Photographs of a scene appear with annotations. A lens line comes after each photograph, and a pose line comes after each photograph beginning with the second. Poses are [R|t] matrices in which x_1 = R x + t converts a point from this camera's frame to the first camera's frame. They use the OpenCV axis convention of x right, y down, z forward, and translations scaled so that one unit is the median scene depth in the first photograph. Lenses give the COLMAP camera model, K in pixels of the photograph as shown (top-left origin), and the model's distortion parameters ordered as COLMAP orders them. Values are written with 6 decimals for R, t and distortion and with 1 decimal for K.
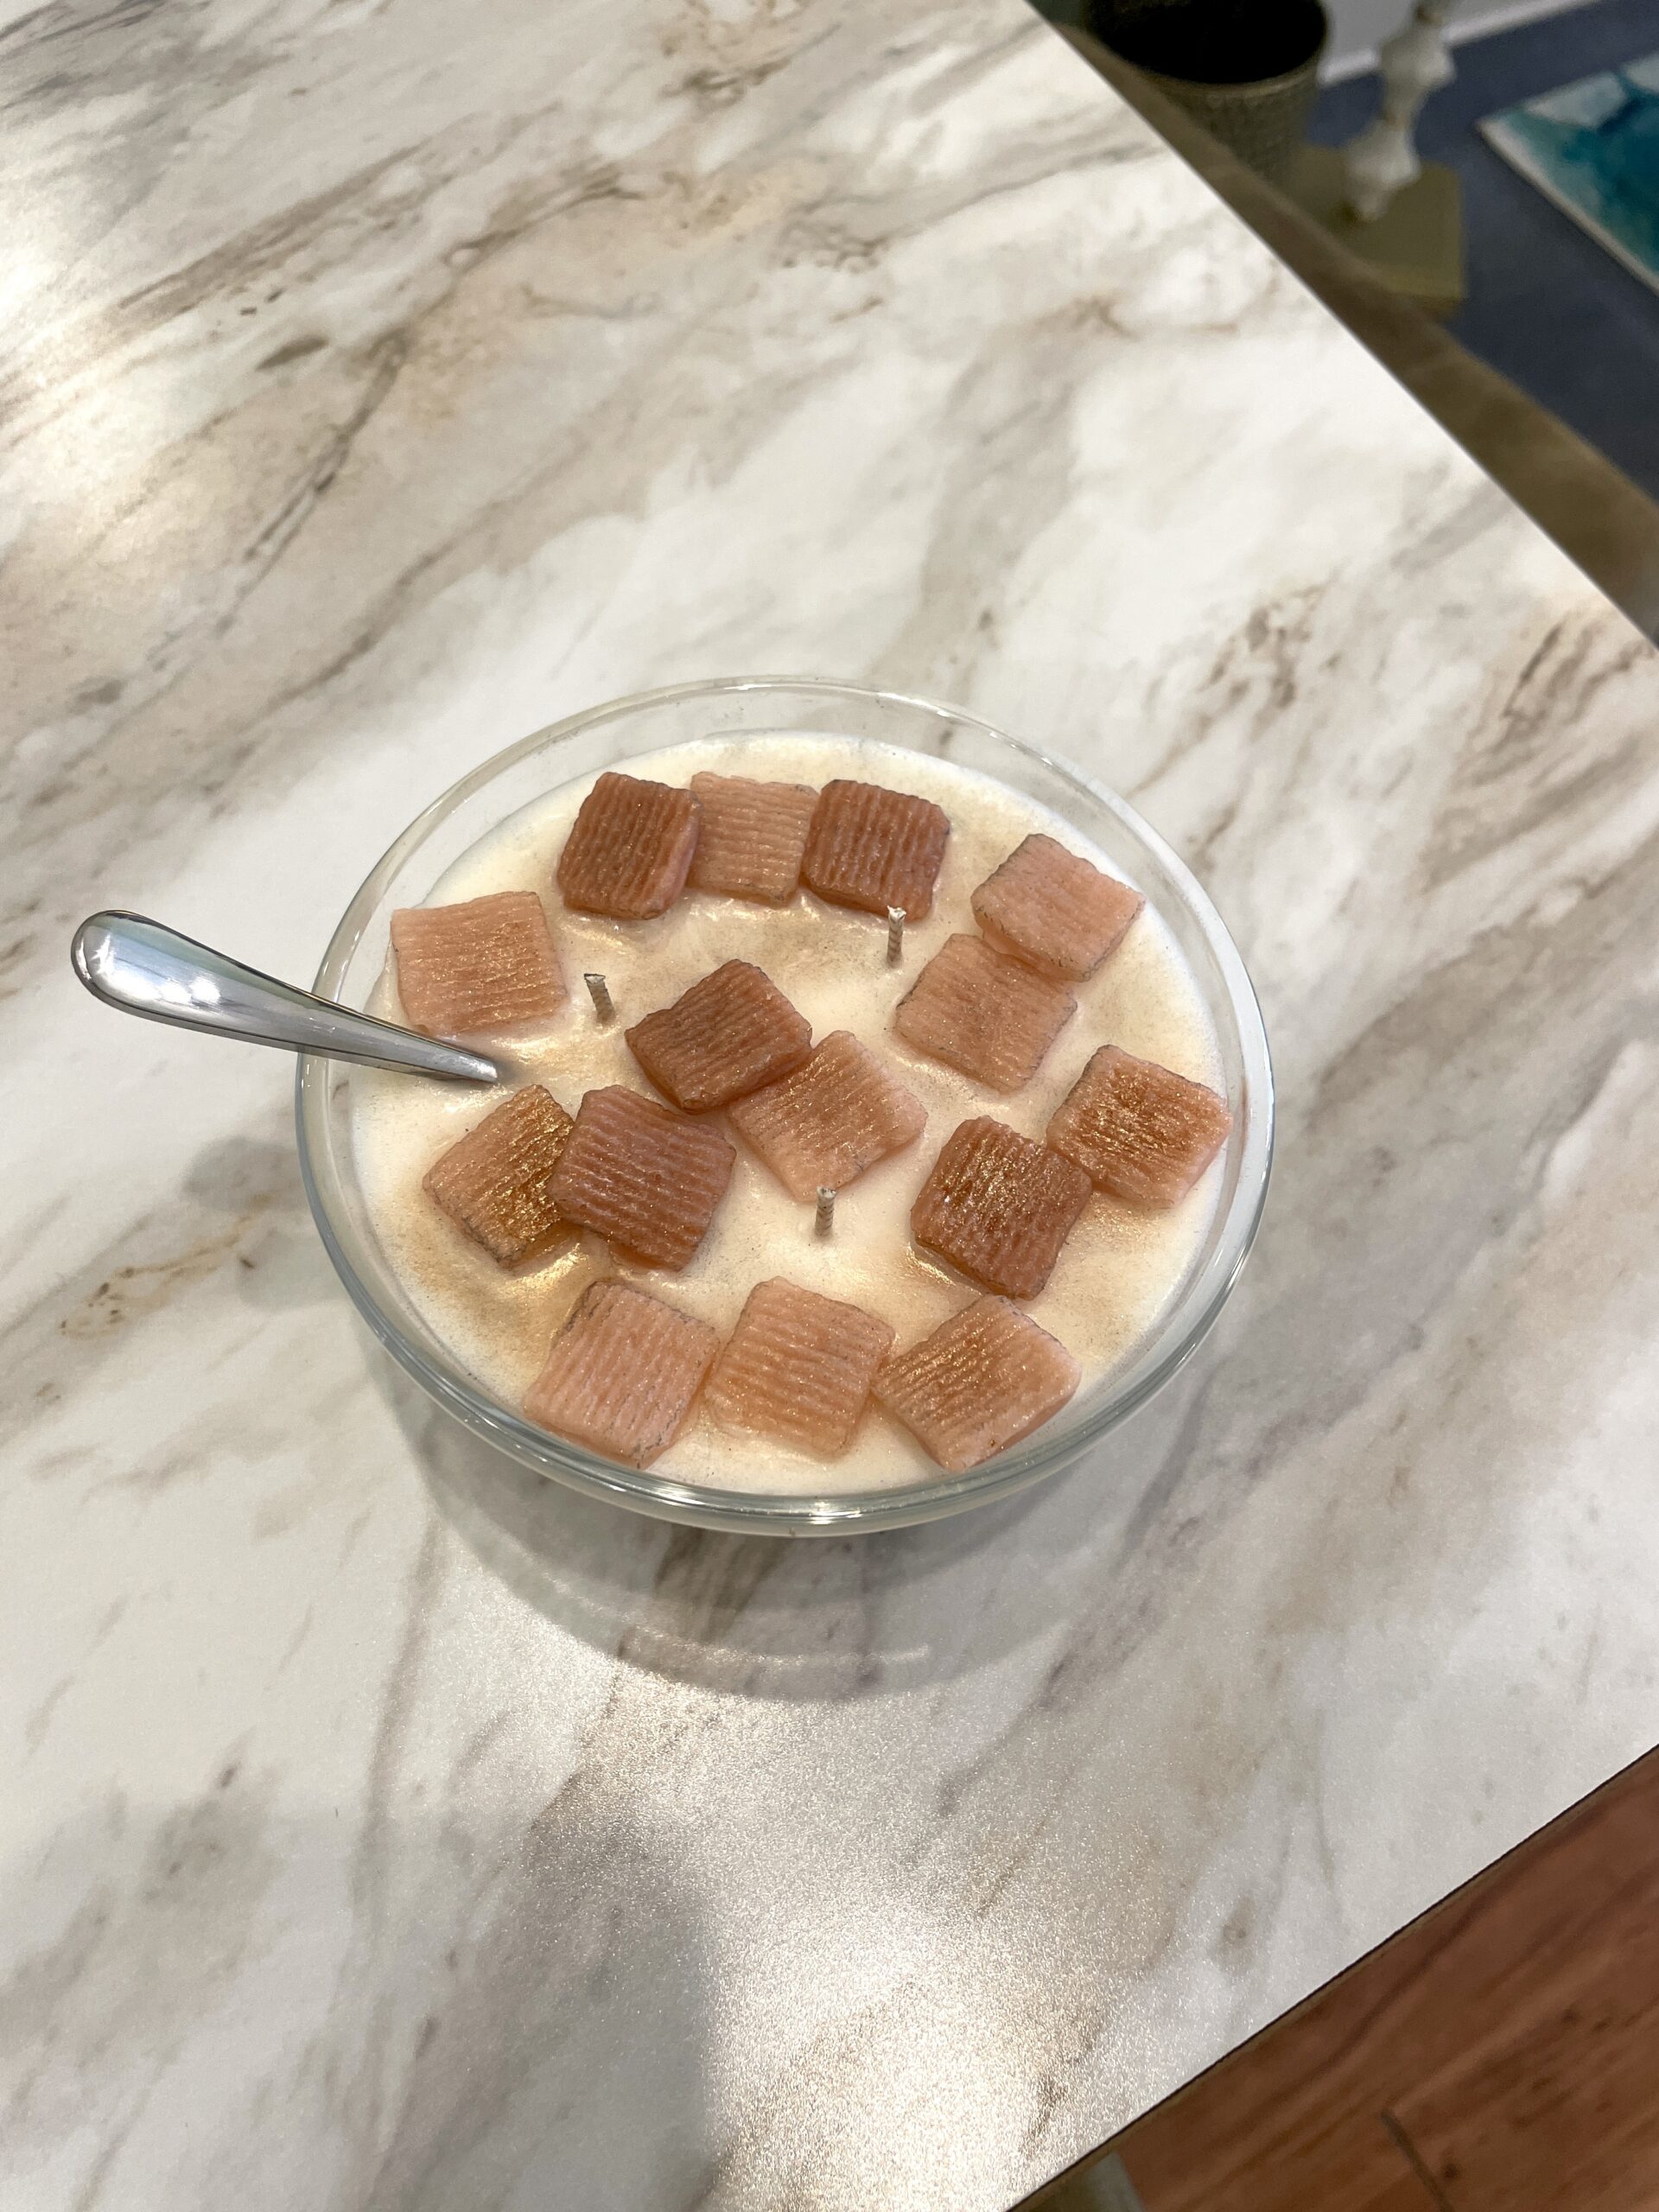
lens RADIAL K [[1713.1, 0, 827.5], [0, 1713.1, 1086.8], [0, 0, 1]] dist [0.025398, -0.081183]
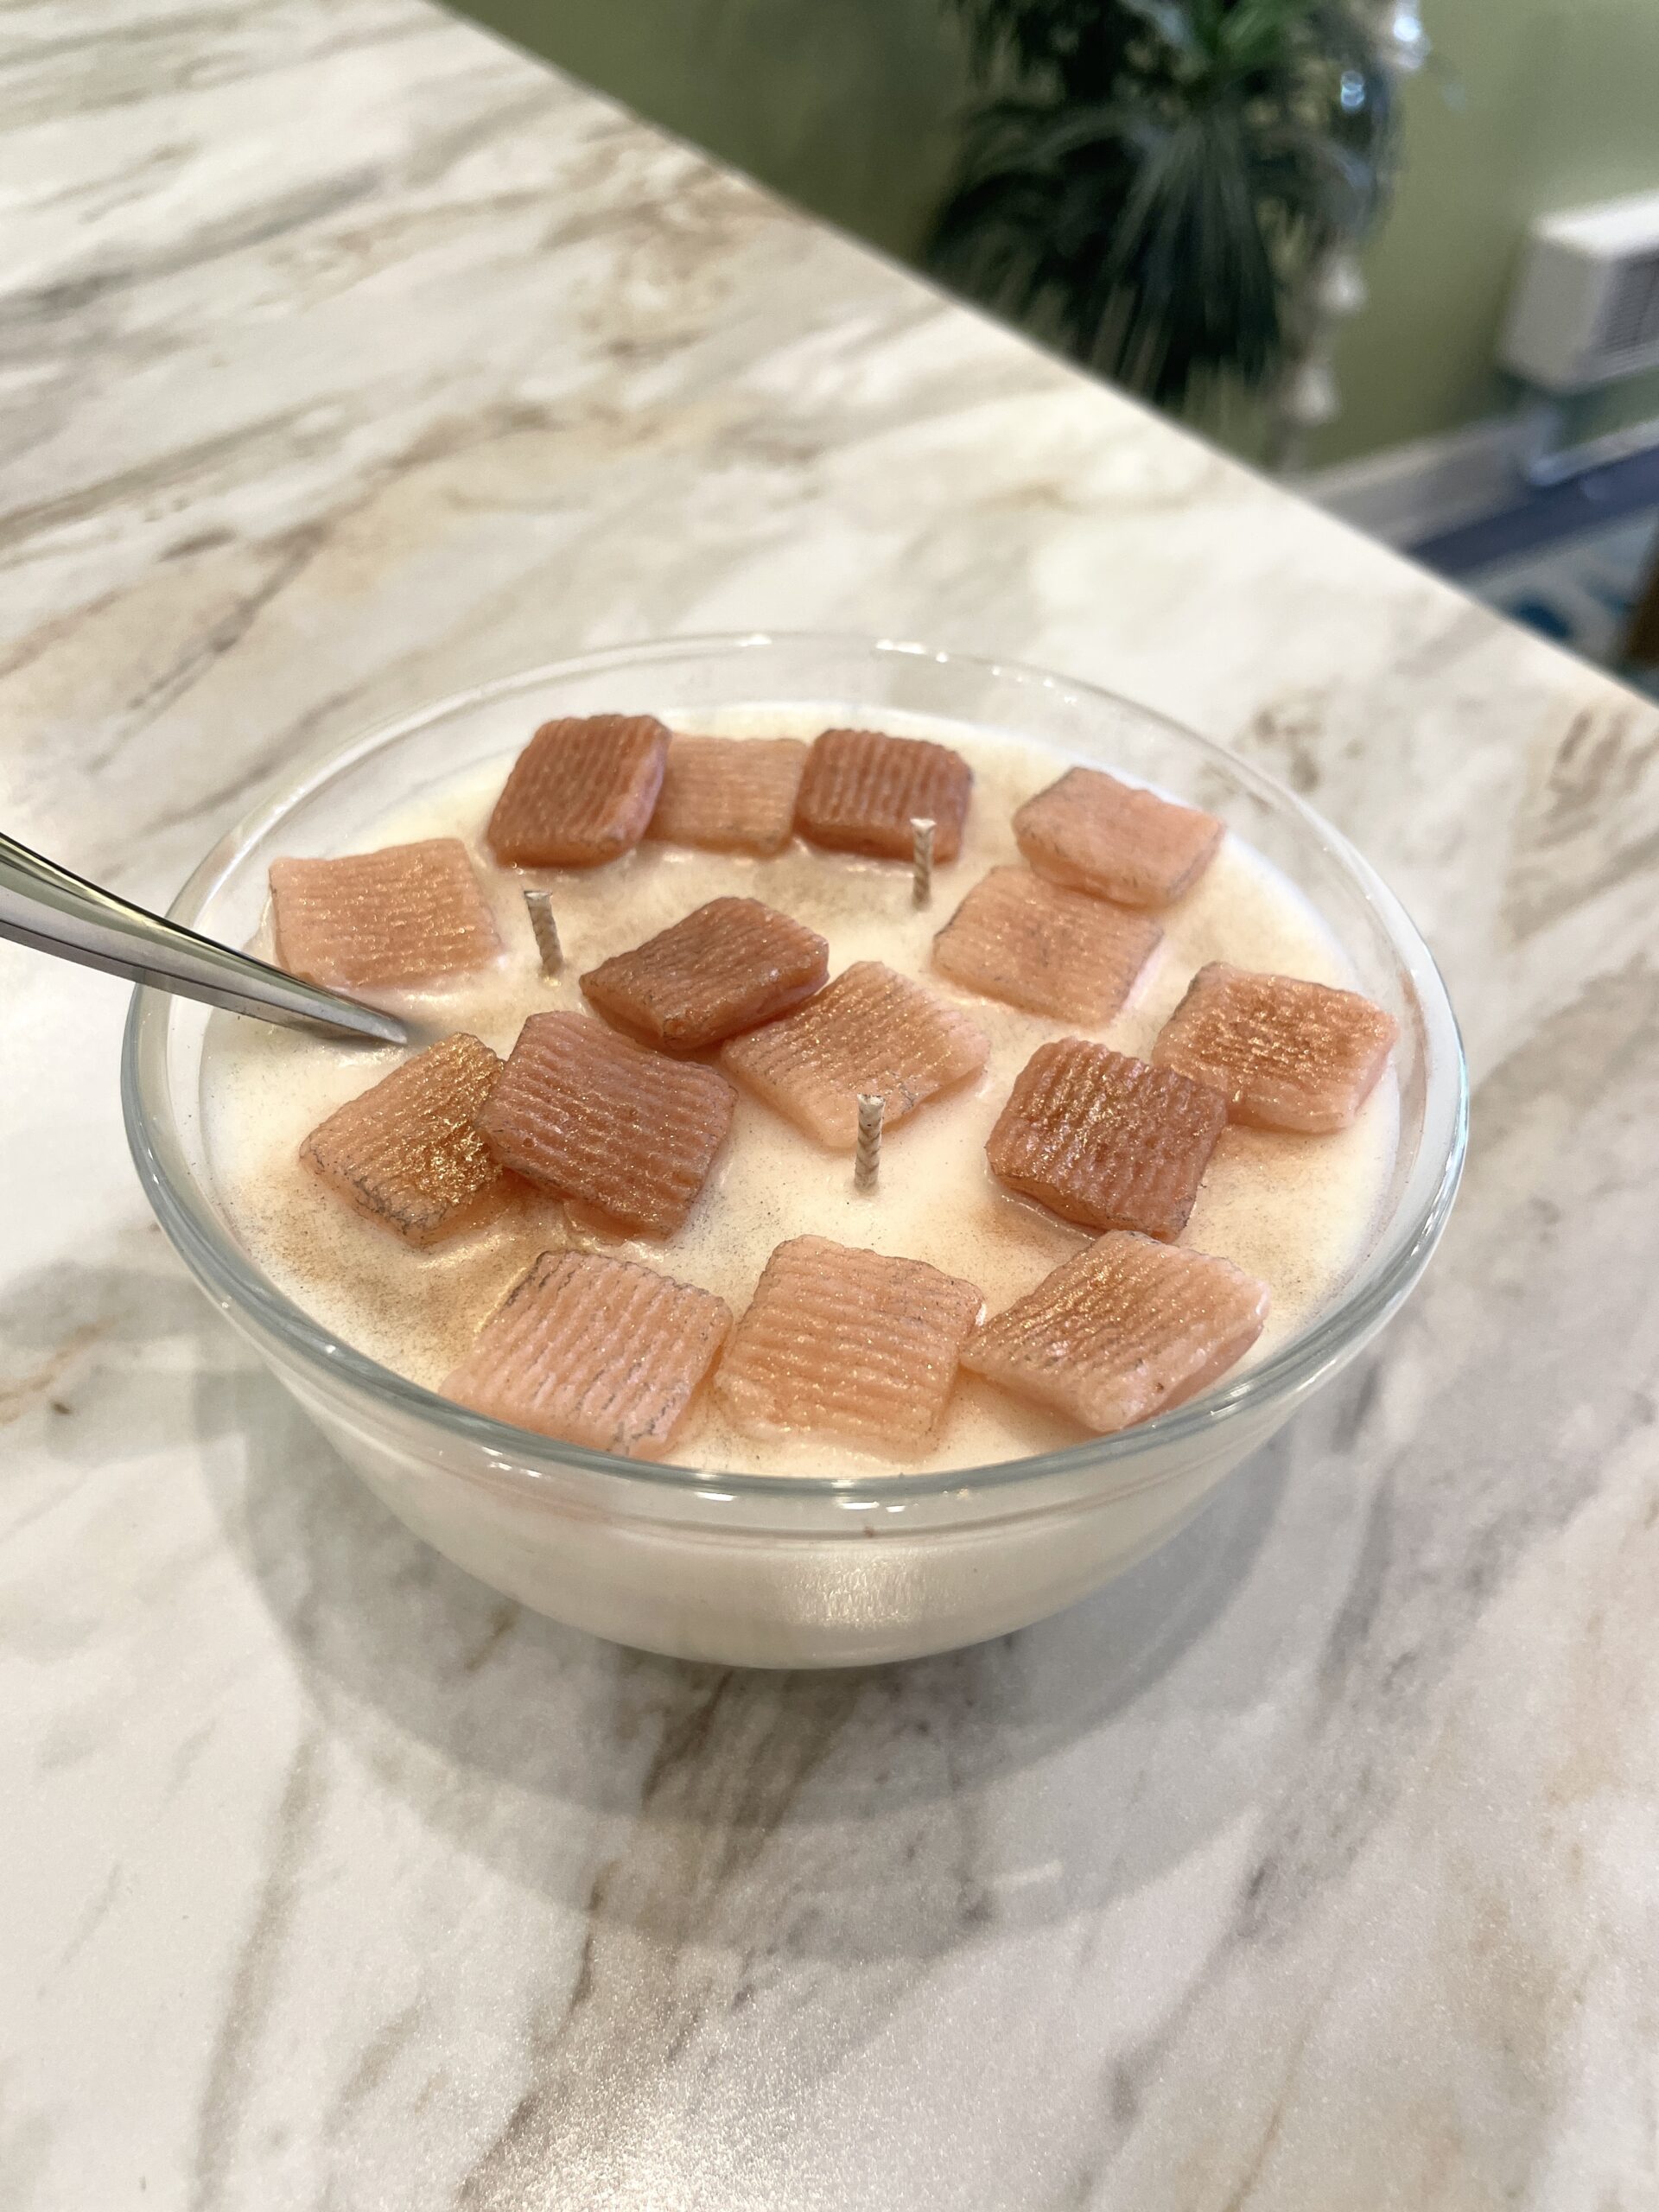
lens RADIAL K [[1713.1, 0, 832.4], [0, 1713.1, 1090.5], [0, 0, 1]] dist [0.025398, -0.081183]
pose [[0.997092, -0.055392, 0.052334, -0.046075], [0.068779, 0.949845, -0.305064, 0.235047], [-0.032811, 0.307776, 0.950893, 0.275433]]
